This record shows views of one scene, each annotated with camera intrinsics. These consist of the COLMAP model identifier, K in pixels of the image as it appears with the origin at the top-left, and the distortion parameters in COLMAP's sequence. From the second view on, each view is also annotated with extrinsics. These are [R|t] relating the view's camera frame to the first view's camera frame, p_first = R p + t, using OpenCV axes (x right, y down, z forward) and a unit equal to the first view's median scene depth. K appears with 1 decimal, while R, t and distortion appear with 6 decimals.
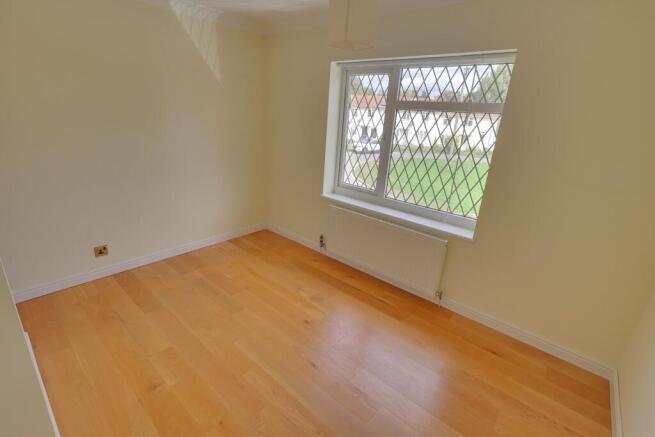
lens RADIAL K [[322.2, 0, 327.1], [0, 322.2, 216.9], [0, 0, 1]] dist [-0.001289, -0.000108]
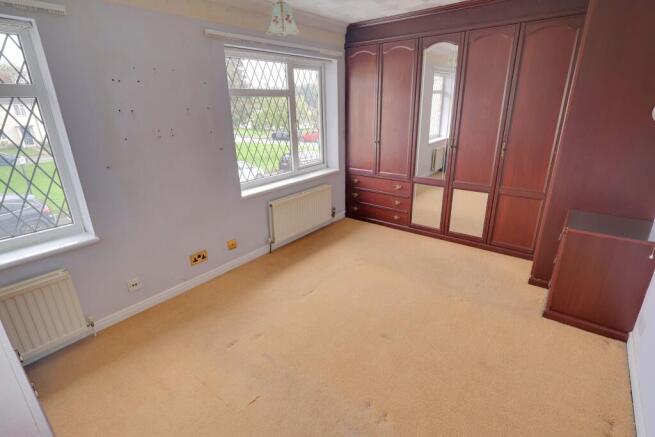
lens RADIAL K [[322.2, 0, 327.1], [0, 322.2, 216.9], [0, 0, 1]] dist [-0.001289, -0.000108]
pose [[-0.055774, -0.386025, 0.920801, -1.017315], [0.322763, 0.865749, 0.382496, -0.332544], [-0.944835, 0.318533, 0.076308, 0.844758]]
